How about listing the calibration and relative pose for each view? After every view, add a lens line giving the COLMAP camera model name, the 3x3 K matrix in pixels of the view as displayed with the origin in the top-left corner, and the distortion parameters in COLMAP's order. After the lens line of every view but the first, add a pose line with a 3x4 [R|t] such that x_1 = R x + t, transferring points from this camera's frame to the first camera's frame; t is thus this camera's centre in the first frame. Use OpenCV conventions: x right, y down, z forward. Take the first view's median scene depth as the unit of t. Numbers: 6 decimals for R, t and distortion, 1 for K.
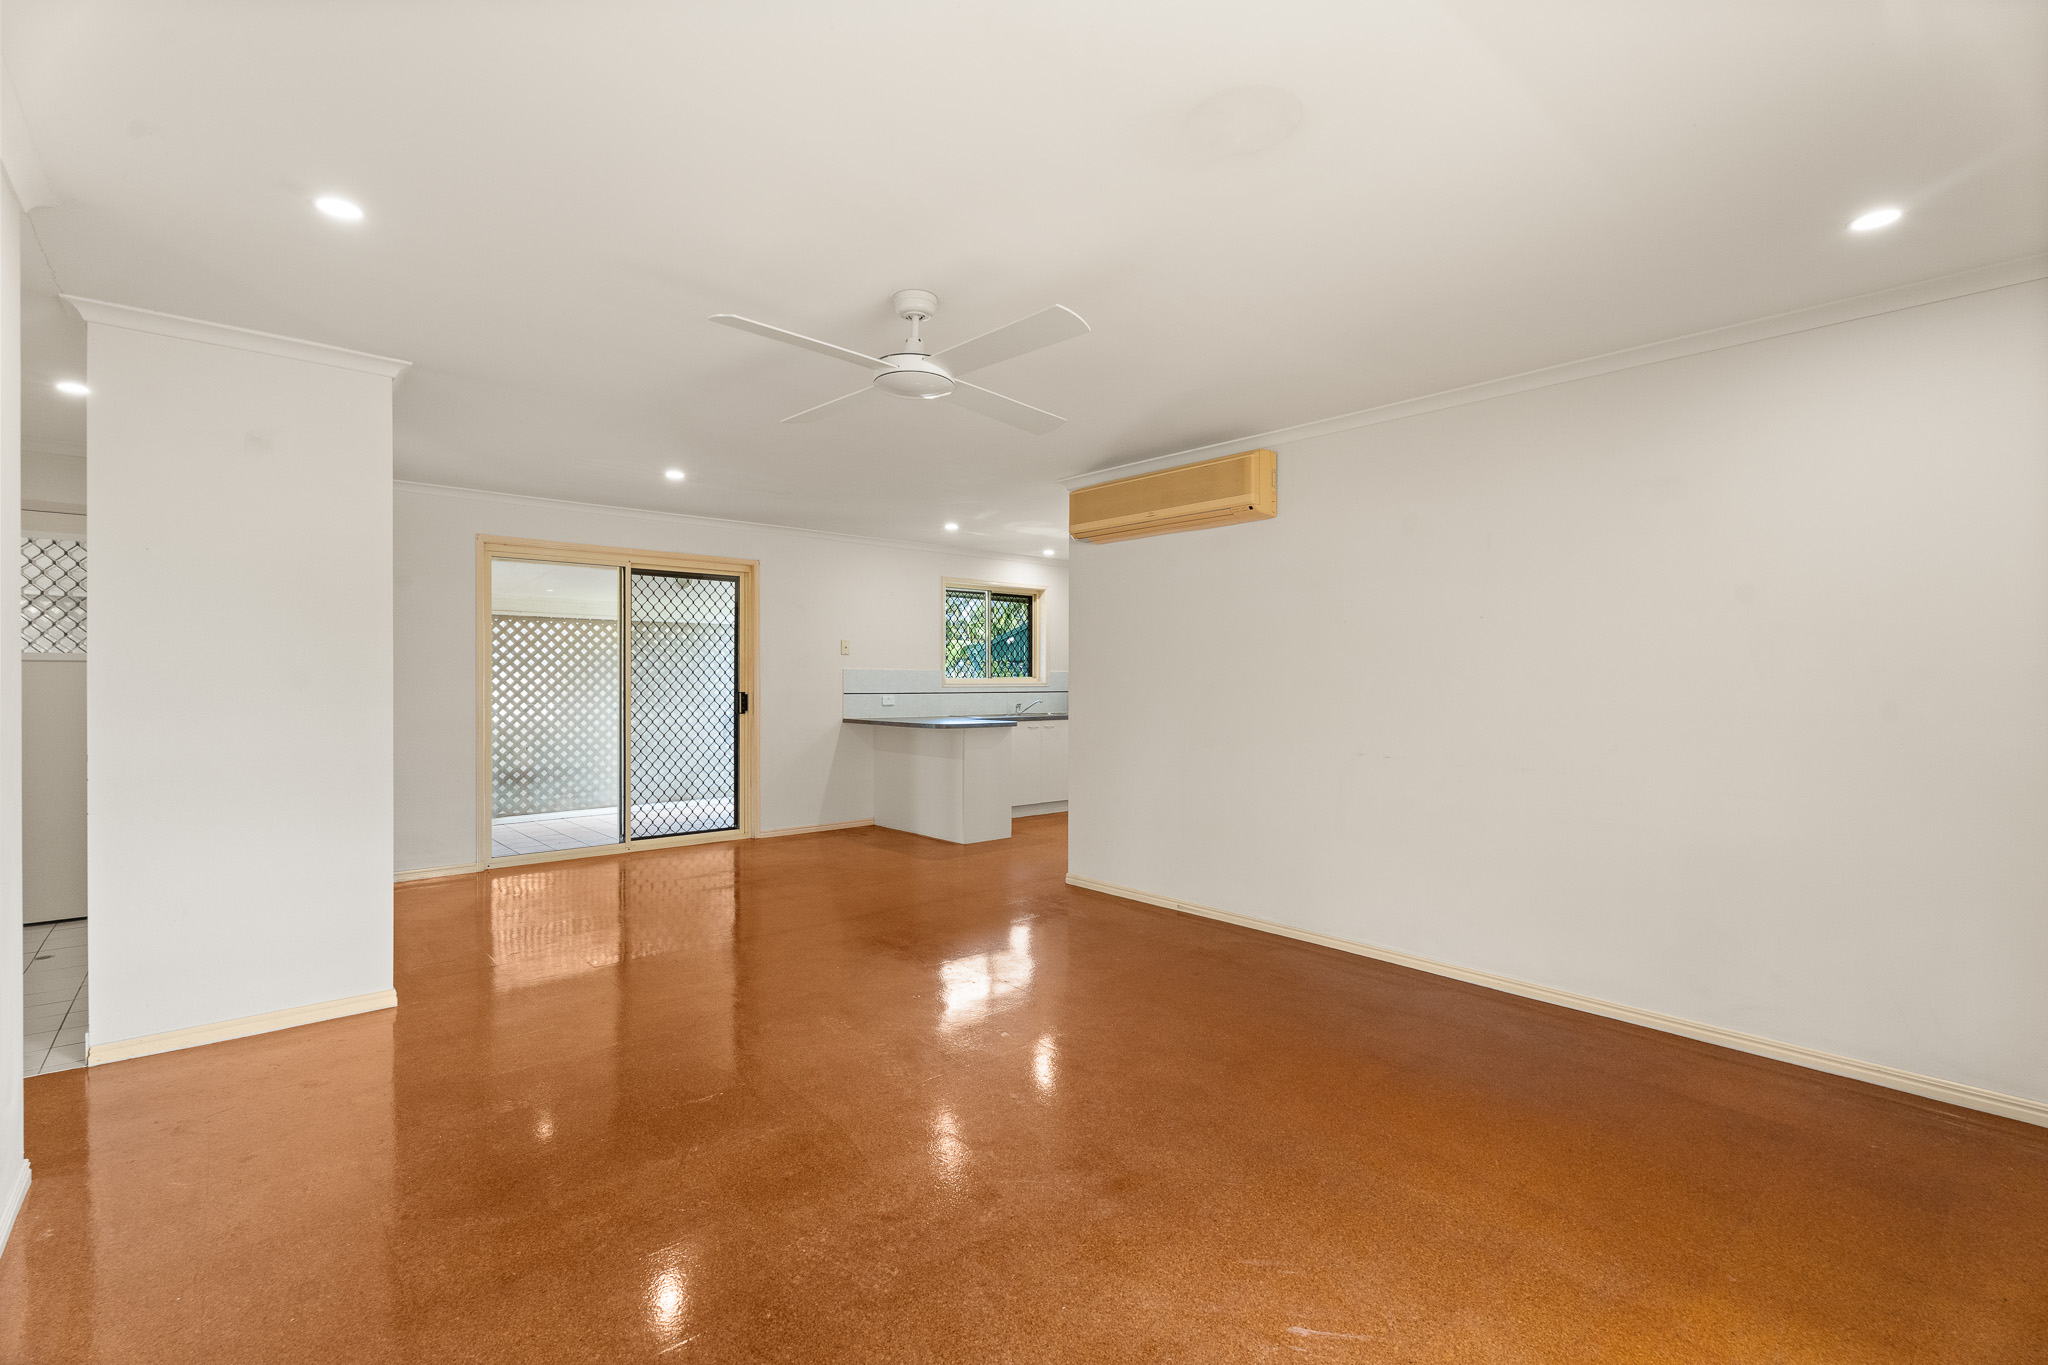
lens RADIAL K [[908.4, 0, 1020.8], [0, 908.4, 677.9], [0, 0, 1]] dist [0.000739, 0.000637]
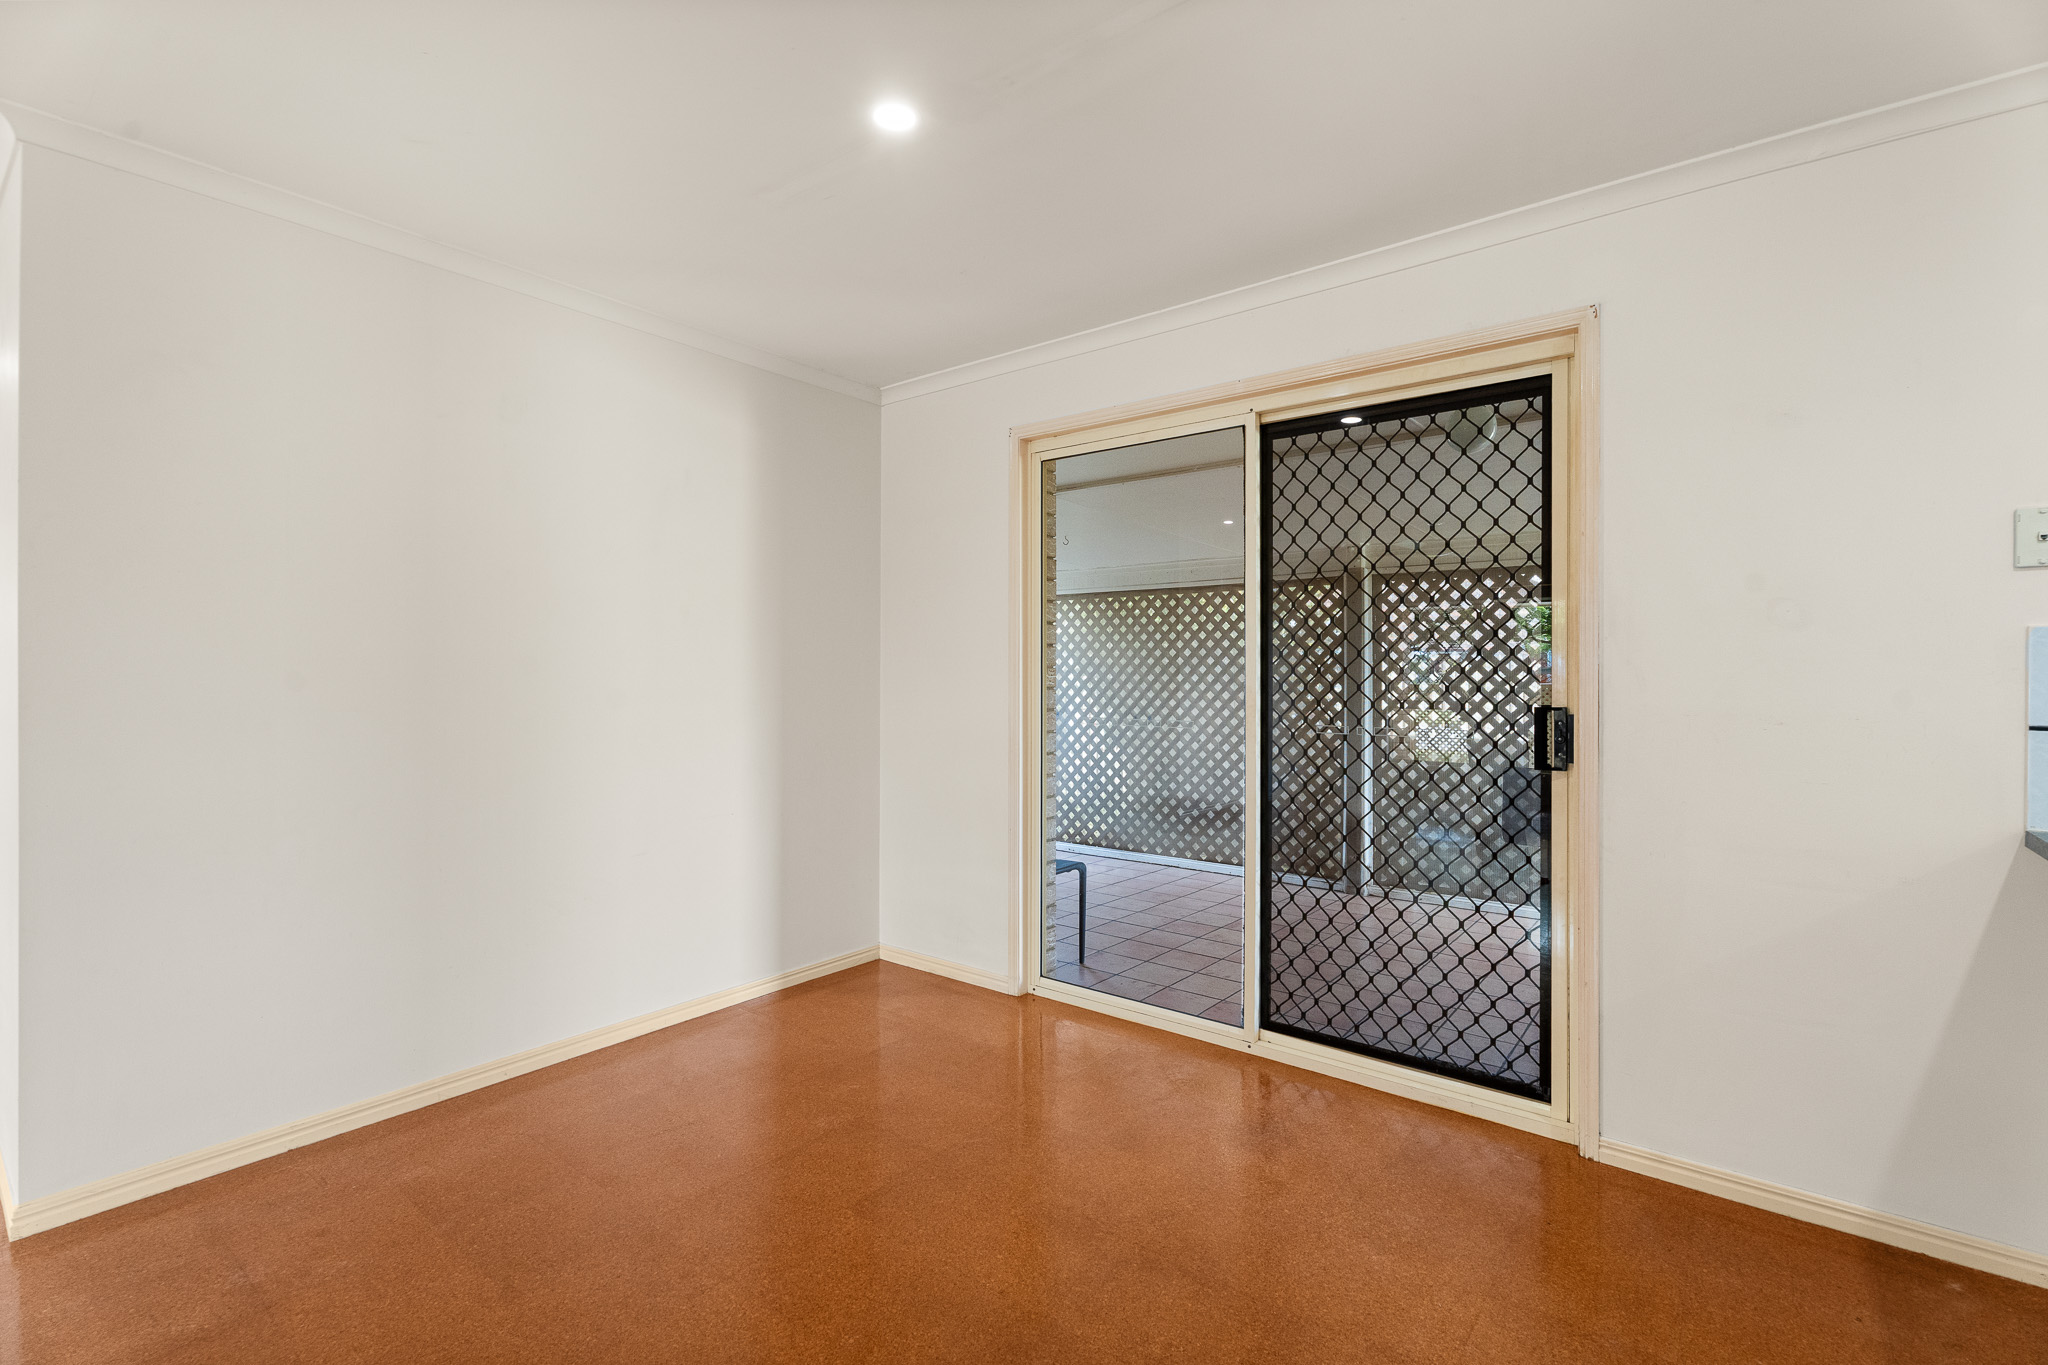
lens RADIAL K [[908.4, 0, 1020.8], [0, 908.4, 677.9], [0, 0, 1]] dist [0.000739, 0.000637]
pose [[0.179811, -0.000403, -0.983701, -0.001544], [-0.004993, 0.999987, -0.001323, 0.004625], [0.983689, 0.005149, 0.179806, 0.735635]]
